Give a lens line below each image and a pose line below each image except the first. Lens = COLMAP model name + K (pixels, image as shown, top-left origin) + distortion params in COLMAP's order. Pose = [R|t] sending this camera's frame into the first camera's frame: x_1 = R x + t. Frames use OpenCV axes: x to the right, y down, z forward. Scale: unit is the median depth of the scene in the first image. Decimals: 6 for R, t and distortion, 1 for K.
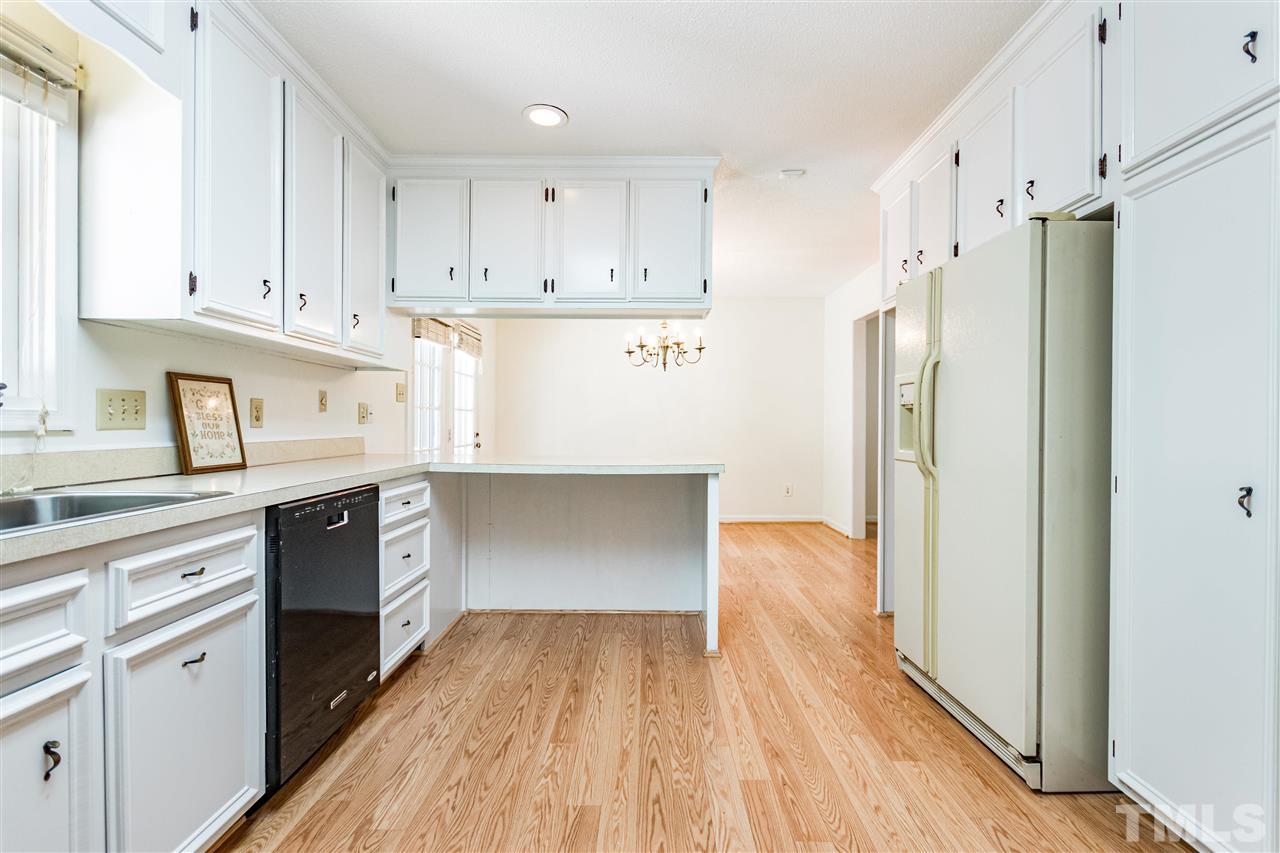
lens RADIAL K [[588.3, 0, 642.9], [0, 588.3, 423.5], [0, 0, 1]] dist [0.001548, -0.002124]
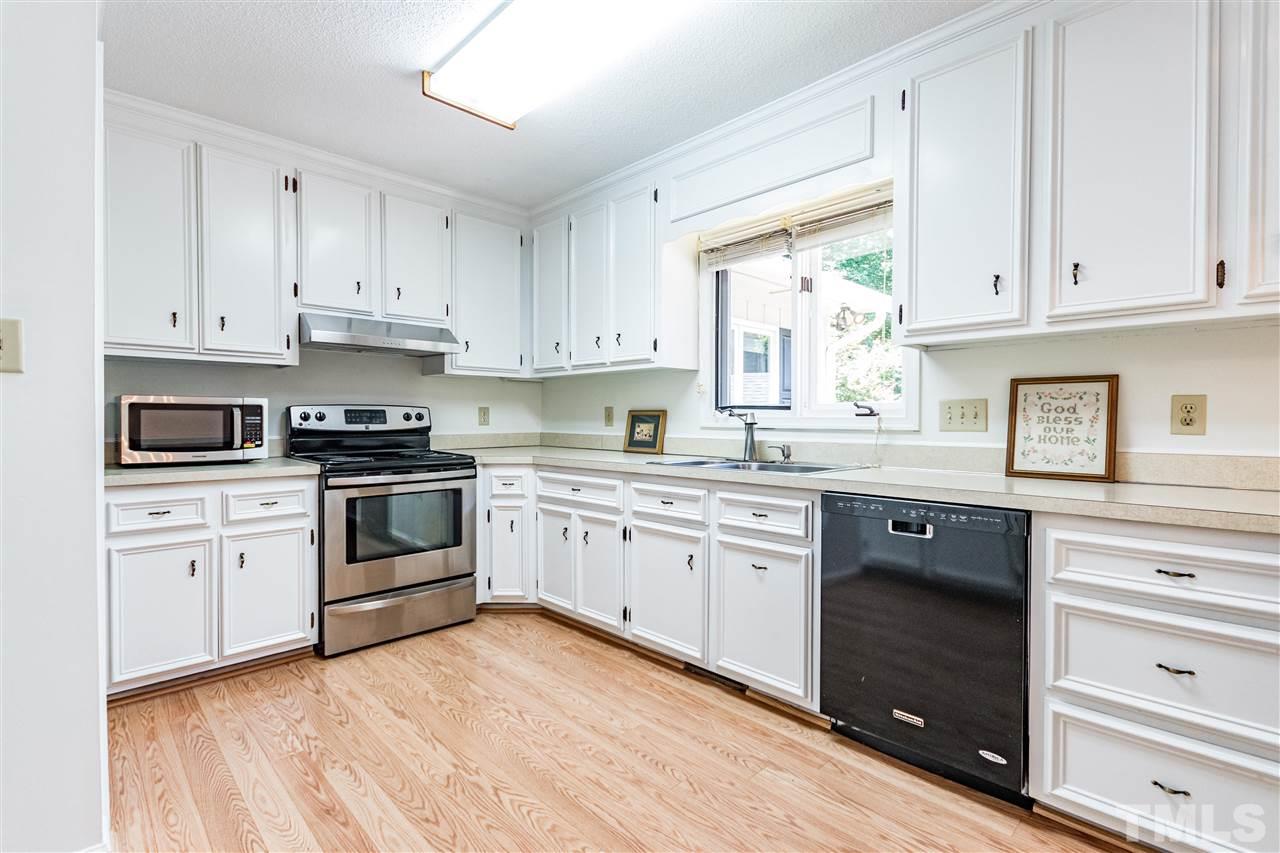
lens RADIAL K [[588.3, 0, 642.8], [0, 588.3, 425.9], [0, 0, 1]] dist [0.001548, -0.002124]
pose [[-0.709738, 0.002578, -0.704461, 0.404341], [-0.006506, 0.999927, 0.010214, -0.008054], [0.704436, 0.011833, -0.709669, 1.219090]]
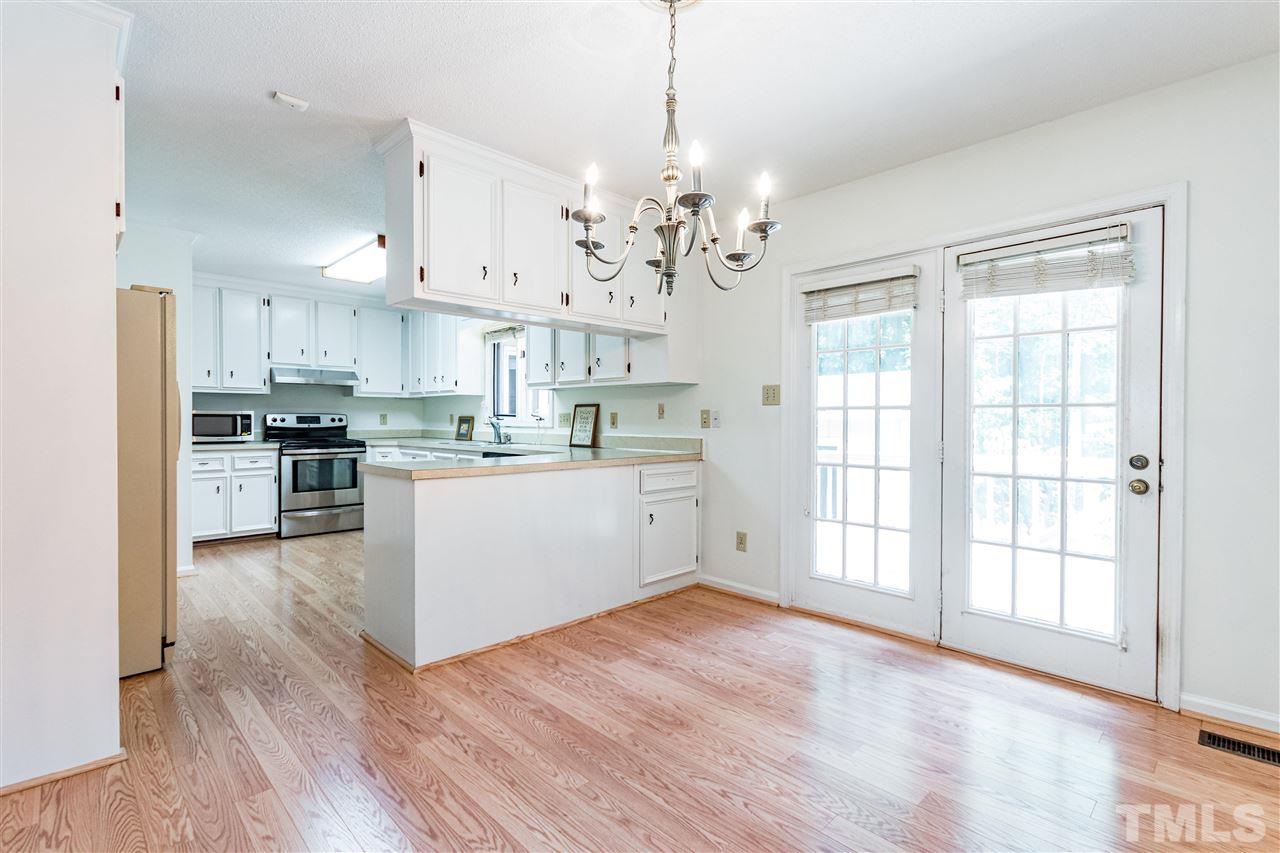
lens RADIAL K [[588.3, 0, 645.3], [0, 588.3, 424.9], [0, 0, 1]] dist [0.001548, -0.002124]
pose [[-0.706681, -0.001804, -0.707530, 0.699584], [-0.008312, 0.999949, 0.005753, -0.017809], [0.707484, 0.009947, -0.706660, 2.801425]]
